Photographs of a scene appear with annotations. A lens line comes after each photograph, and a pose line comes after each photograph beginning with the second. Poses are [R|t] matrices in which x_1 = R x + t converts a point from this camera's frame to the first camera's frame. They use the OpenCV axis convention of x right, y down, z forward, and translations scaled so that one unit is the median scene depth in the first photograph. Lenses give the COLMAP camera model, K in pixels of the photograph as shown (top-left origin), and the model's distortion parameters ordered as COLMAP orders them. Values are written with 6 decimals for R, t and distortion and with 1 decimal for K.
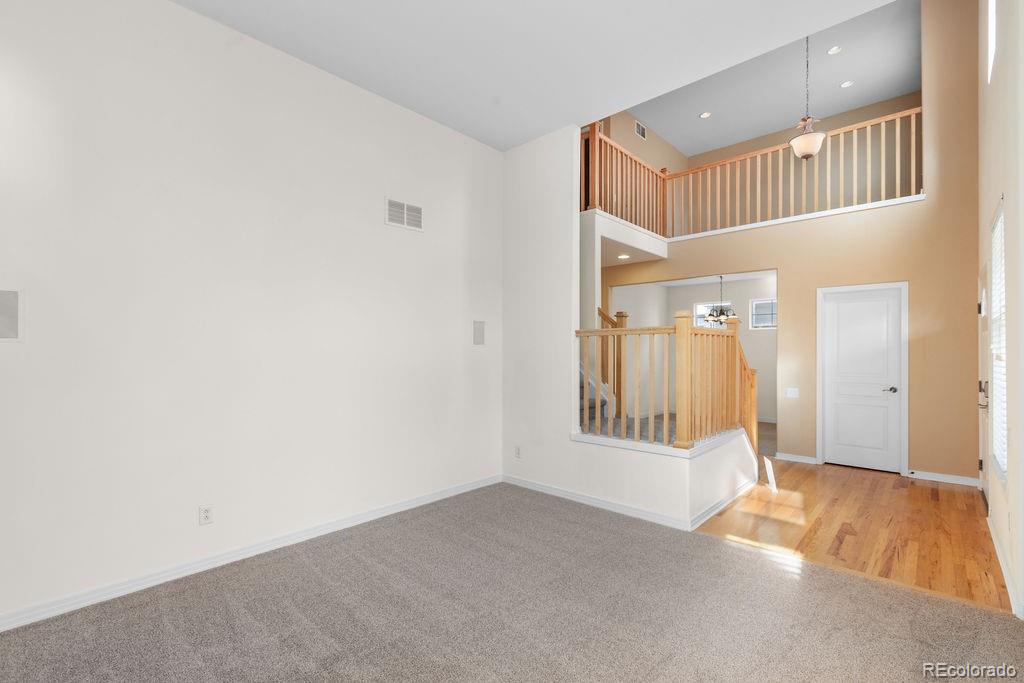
lens RADIAL K [[459.4, 0, 511.4], [0, 459.4, 349.0], [0, 0, 1]] dist [0.003750, -0.002244]
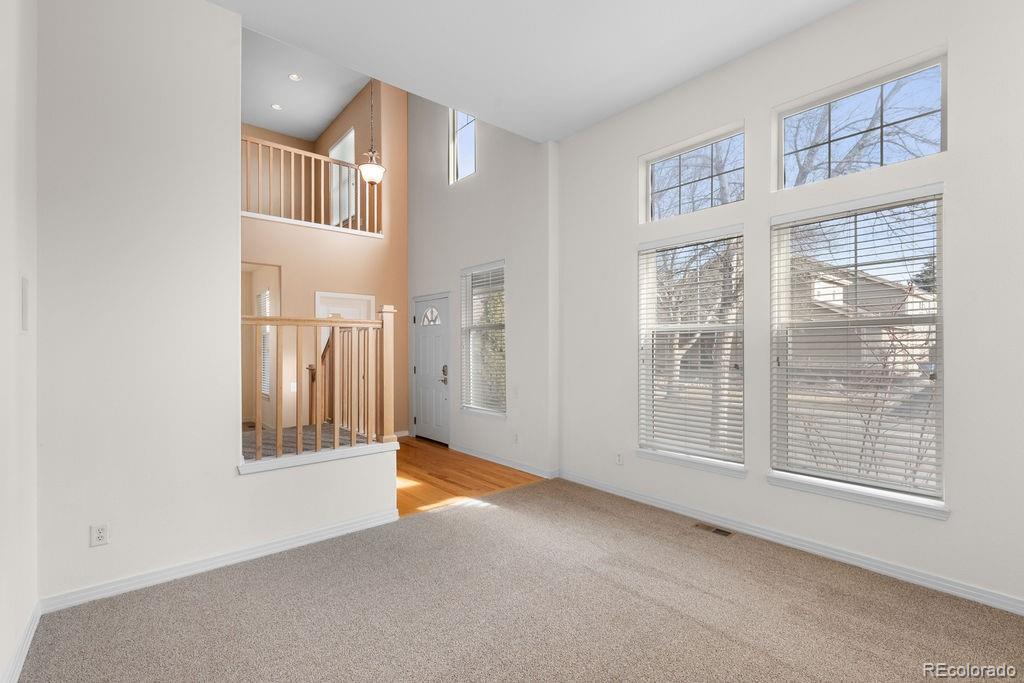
lens RADIAL K [[459.4, 0, 513.9], [0, 459.4, 346.8], [0, 0, 1]] dist [0.003750, -0.002244]
pose [[0.118018, 0.003005, 0.993007, -0.635704], [-0.003080, 0.999992, -0.002660, 0.007696], [-0.993007, -0.002745, 0.118026, 0.636358]]
